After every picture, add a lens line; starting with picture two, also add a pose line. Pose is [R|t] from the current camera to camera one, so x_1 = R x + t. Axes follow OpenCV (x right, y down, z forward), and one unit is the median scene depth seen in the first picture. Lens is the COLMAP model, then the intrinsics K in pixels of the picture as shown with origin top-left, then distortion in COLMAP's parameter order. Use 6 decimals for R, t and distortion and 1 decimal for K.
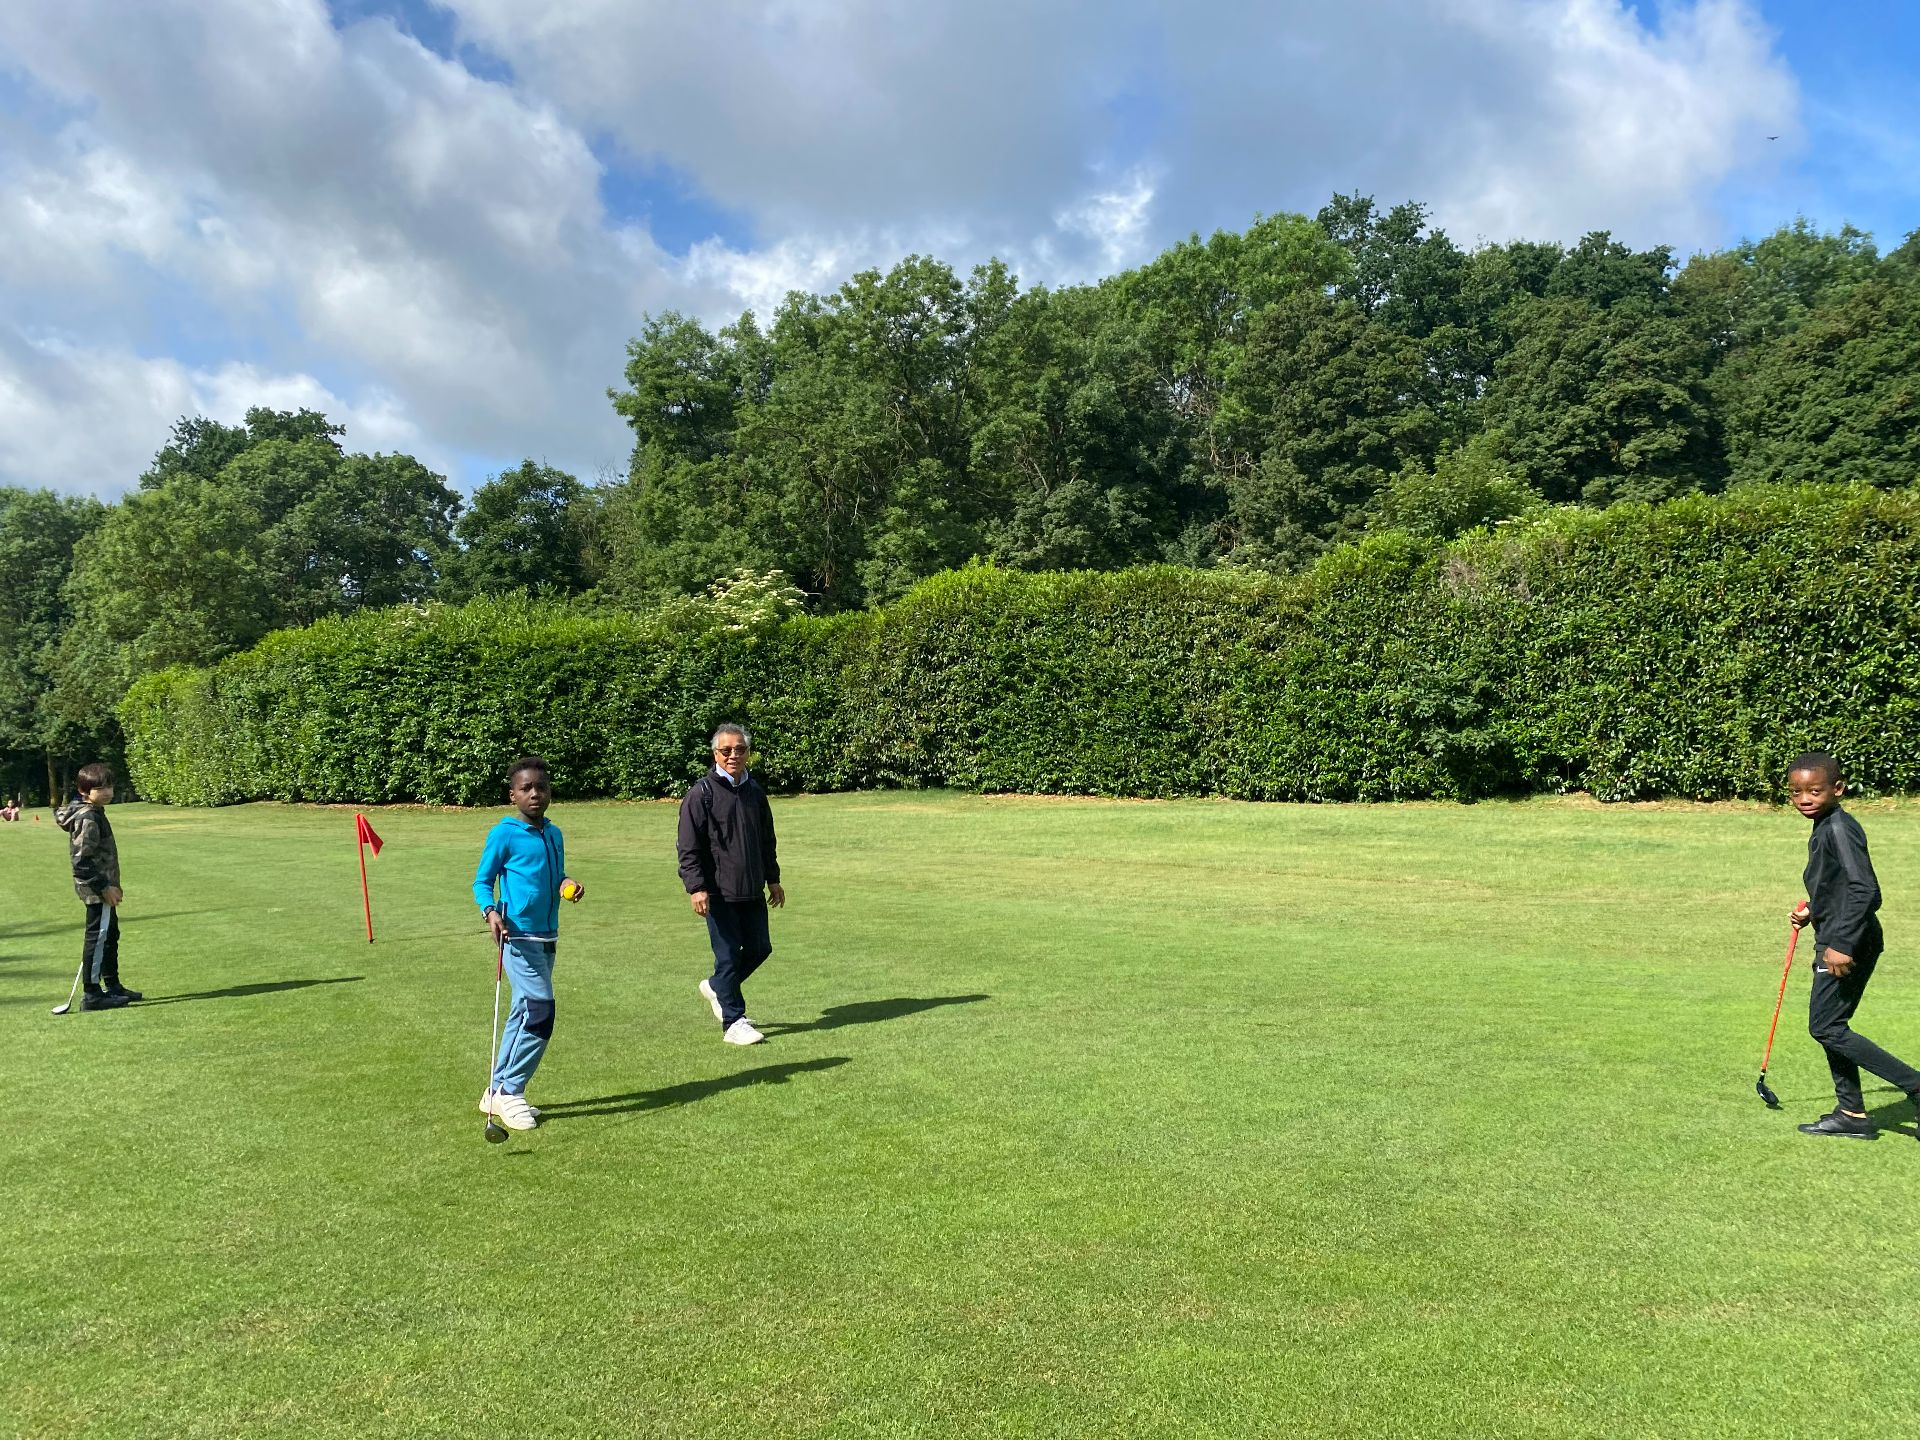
lens RADIAL K [[1470.4, 0, 960.0], [0, 1470.4, 720.0], [0, 0, 1]] dist [0.135441, -0.161387]
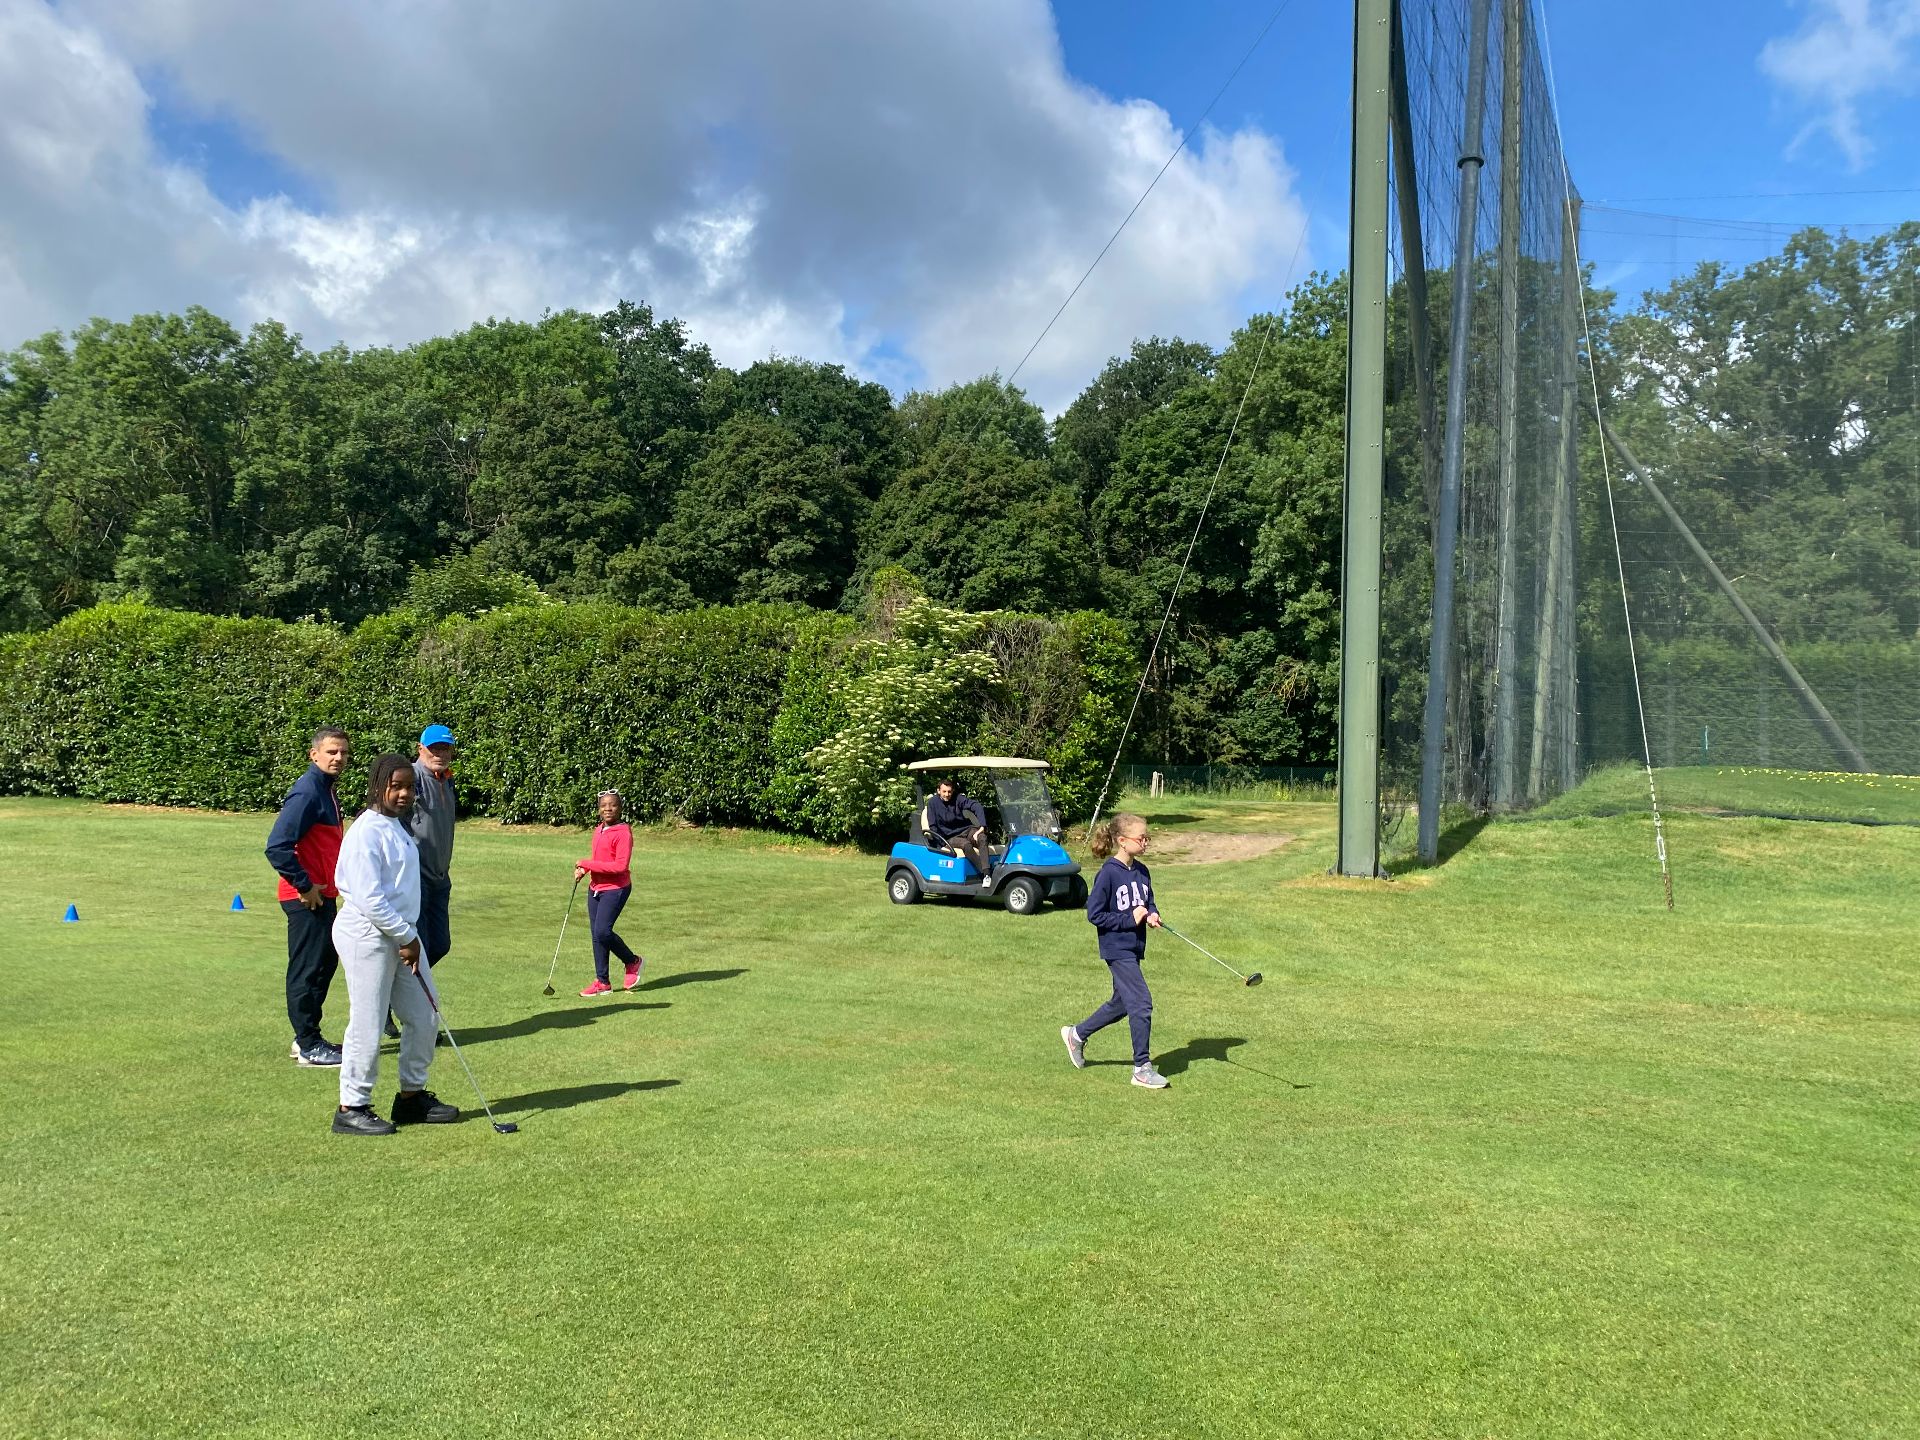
lens RADIAL K [[1436.6, 0, 958.9], [0, 1436.6, 747.9], [0, 0, 1]] dist [0.109822, -0.129017]
pose [[0.960636, 0.046478, 0.273895, 0.267178], [-0.049254, 0.998781, 0.003264, -0.023035], [-0.273410, -0.016626, 0.961754, -0.221882]]
